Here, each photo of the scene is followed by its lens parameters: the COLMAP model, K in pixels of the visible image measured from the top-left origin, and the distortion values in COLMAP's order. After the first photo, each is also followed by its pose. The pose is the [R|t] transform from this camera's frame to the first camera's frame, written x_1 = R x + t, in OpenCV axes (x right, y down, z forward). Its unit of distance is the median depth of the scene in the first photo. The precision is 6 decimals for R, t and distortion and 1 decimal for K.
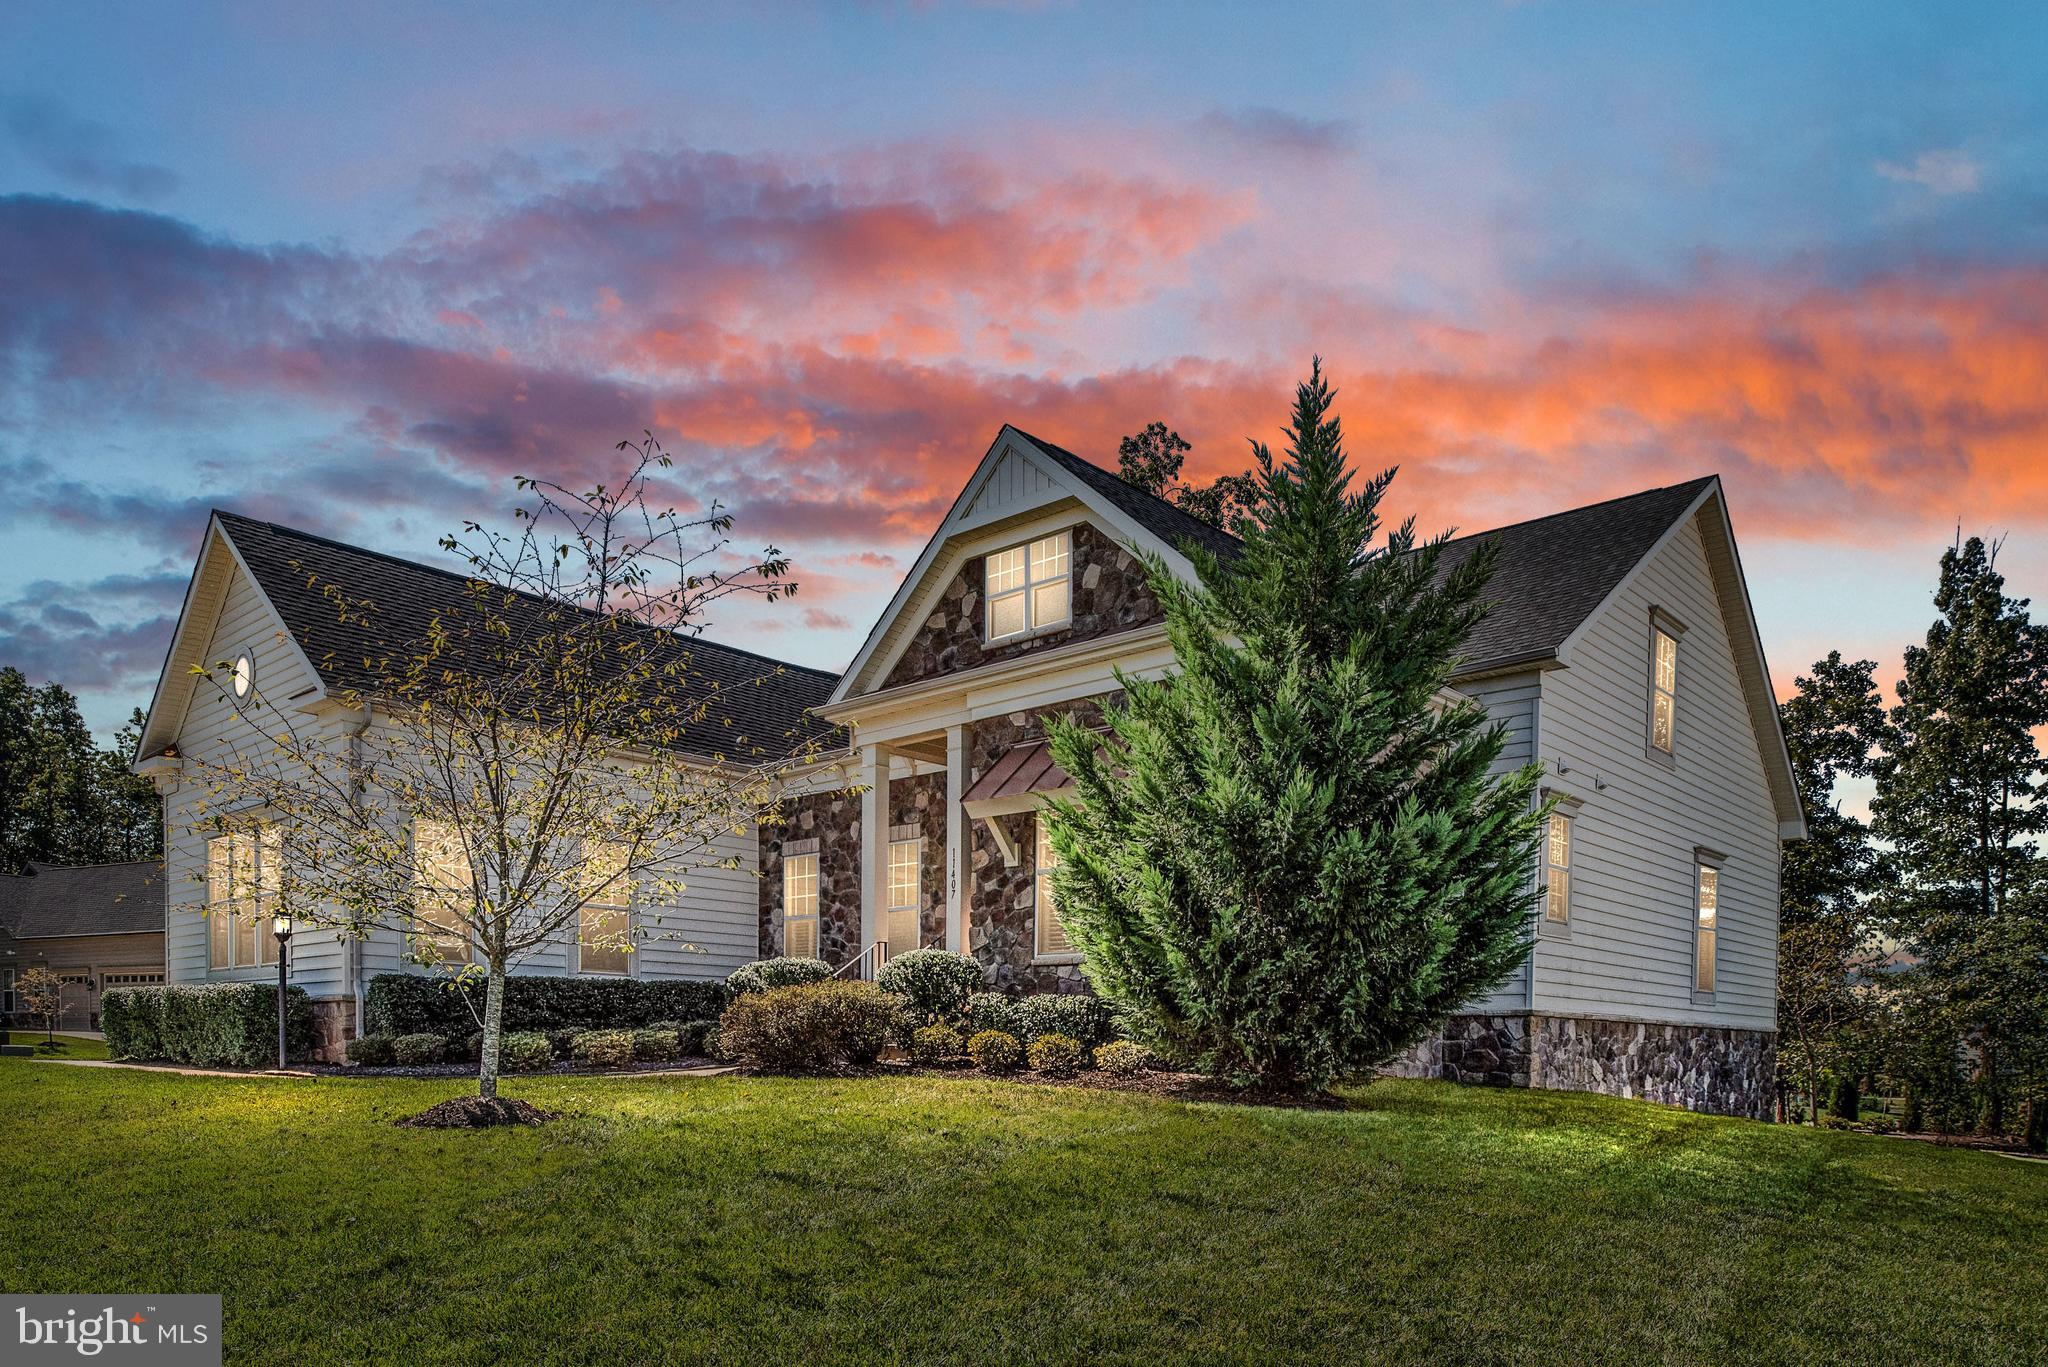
lens RADIAL K [[1390.5, 0, 1023.6], [0, 1390.5, 762.5], [0, 0, 1]] dist [-0.000549, -0.000200]
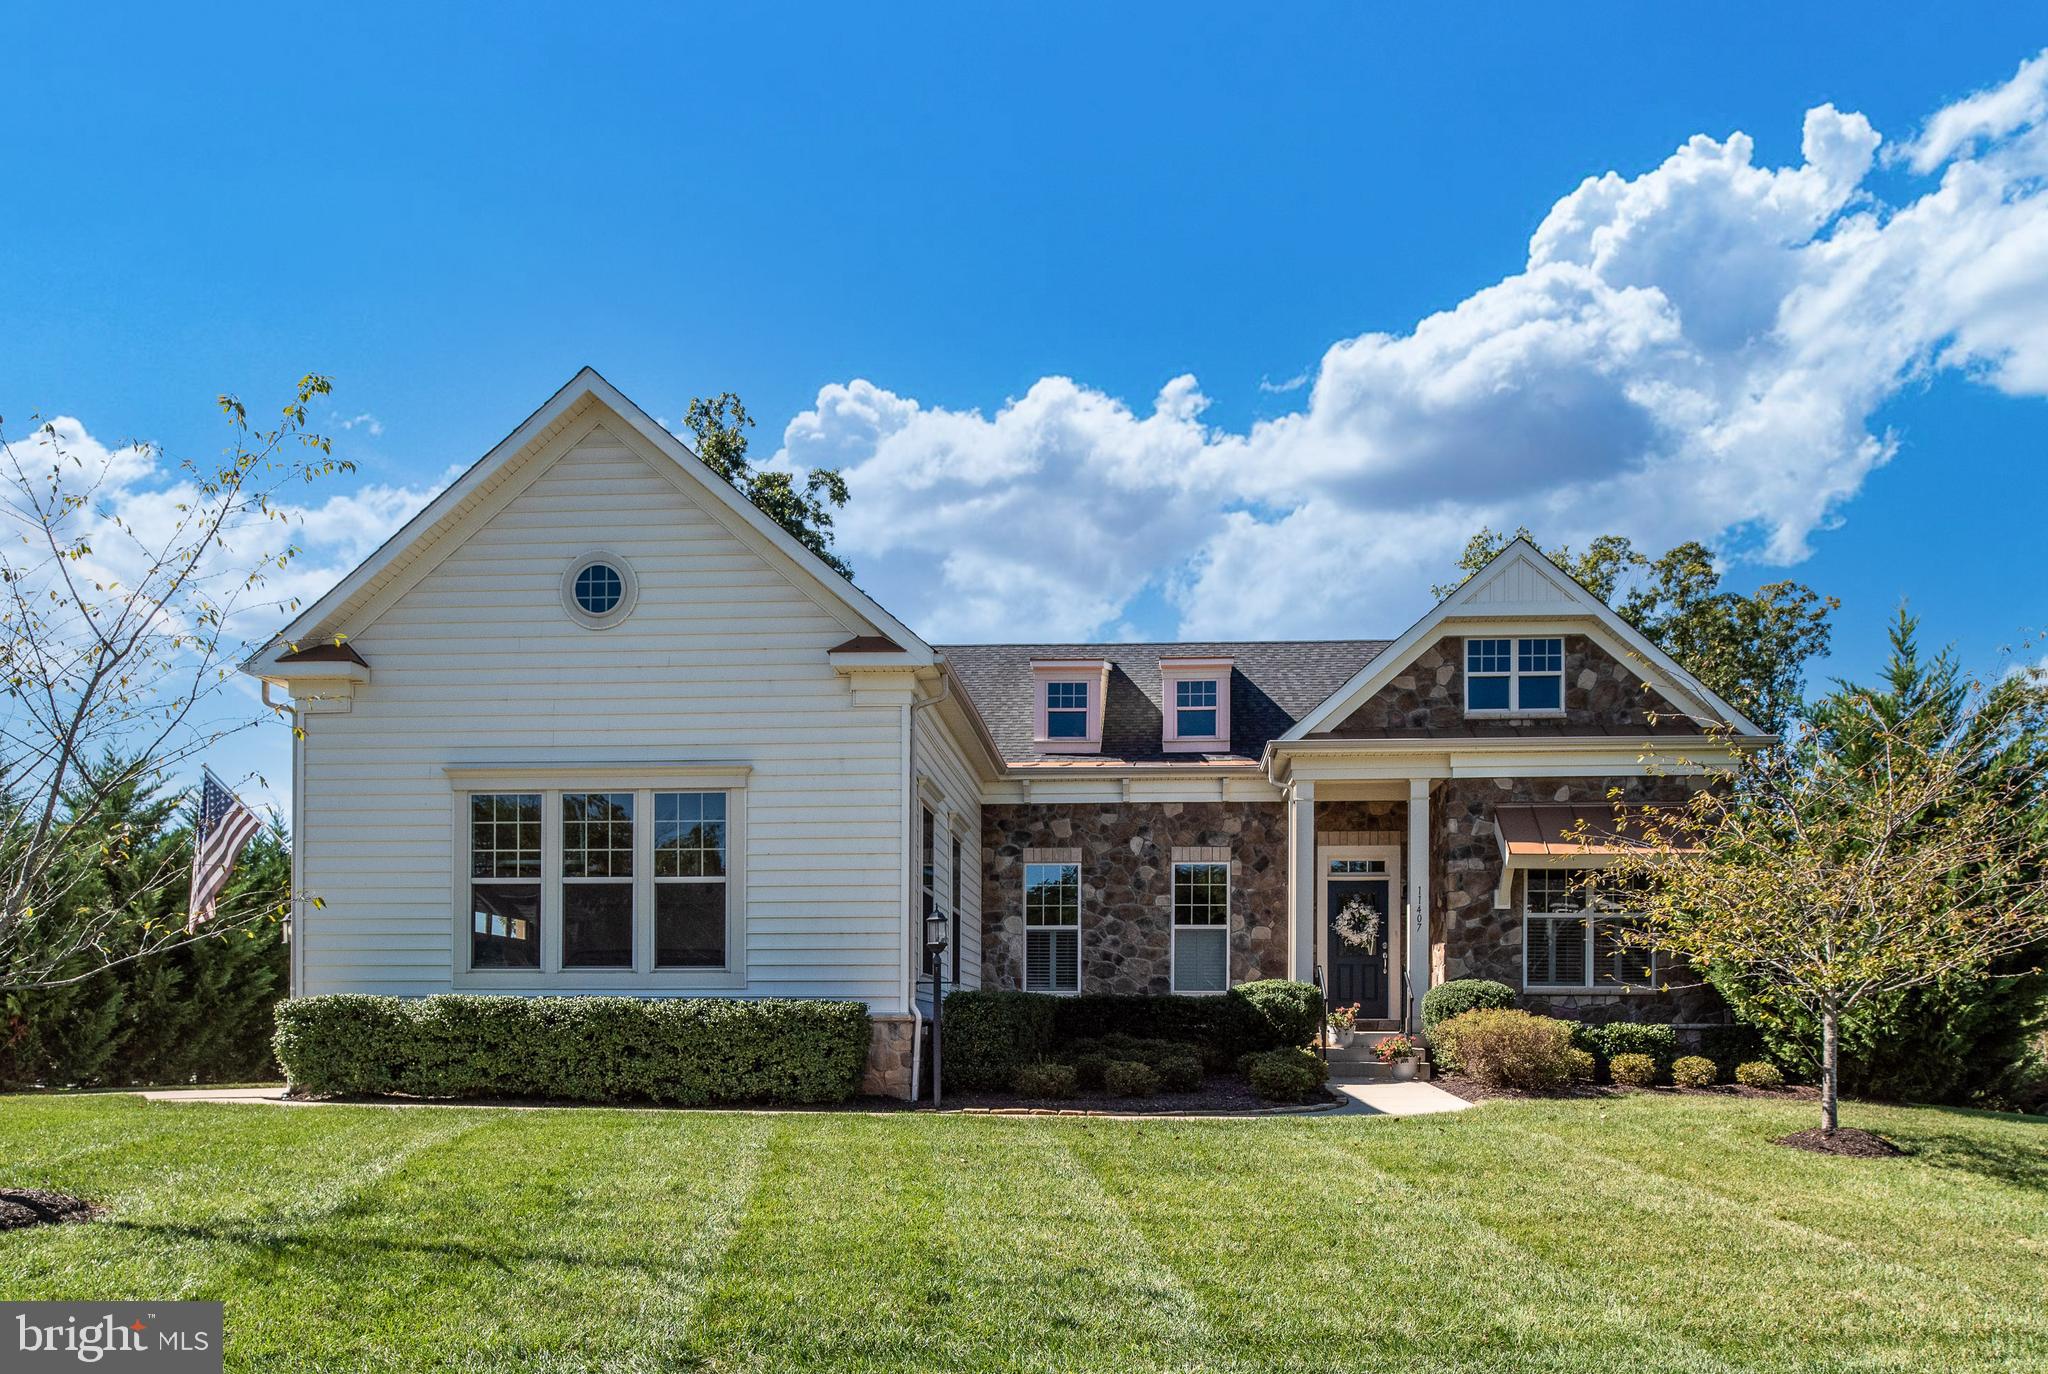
lens RADIAL K [[1413.9, 0, 1024.0], [0, 1413.9, 687.0], [0, 0, 1]] dist [-0.002095, -0.000970]
pose [[0.779950, 0.141960, 0.609529, -1.010027], [-0.122292, 0.989730, -0.074025, 0.024945], [-0.613777, -0.016805, 0.789300, 0.285351]]
